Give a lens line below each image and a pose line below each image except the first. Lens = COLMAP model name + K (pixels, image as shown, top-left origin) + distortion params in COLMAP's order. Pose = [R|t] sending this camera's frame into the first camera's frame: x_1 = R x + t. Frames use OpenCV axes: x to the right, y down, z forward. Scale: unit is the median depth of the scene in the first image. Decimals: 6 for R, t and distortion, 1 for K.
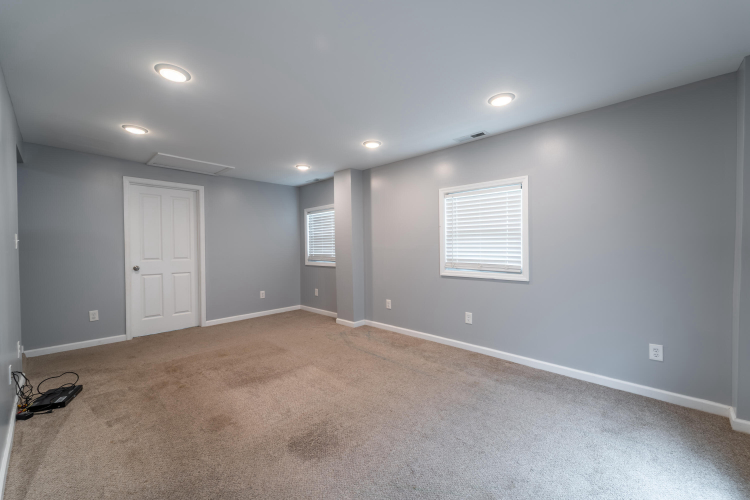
lens RADIAL K [[304.0, 0, 377.4], [0, 304.0, 251.9], [0, 0, 1]] dist [0.002680, -0.000724]
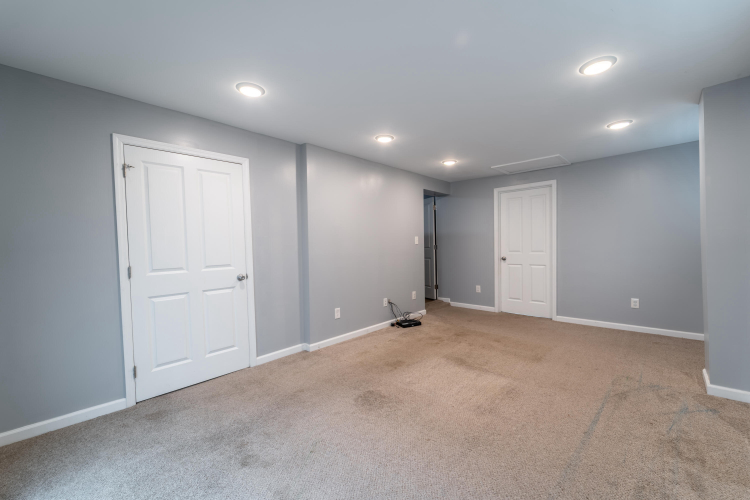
lens RADIAL K [[304.0, 0, 377.4], [0, 304.0, 251.9], [0, 0, 1]] dist [0.002680, -0.000724]
pose [[-0.007856, 0.029987, -0.999519, 0.595702], [0.002910, 0.999547, 0.029965, -0.016049], [0.999965, -0.002673, -0.007940, 0.589608]]
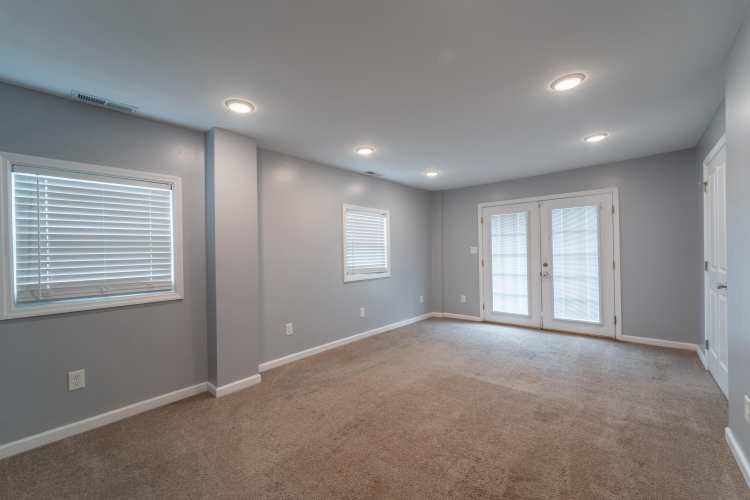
lens RADIAL K [[304.0, 0, 377.4], [0, 304.0, 251.9], [0, 0, 1]] dist [0.002680, -0.000724]
pose [[-0.039274, 0.010624, 0.999172, -1.004265], [0.044140, 0.998986, -0.008887, -0.018620], [-0.998253, 0.043754, -0.039703, 1.026406]]
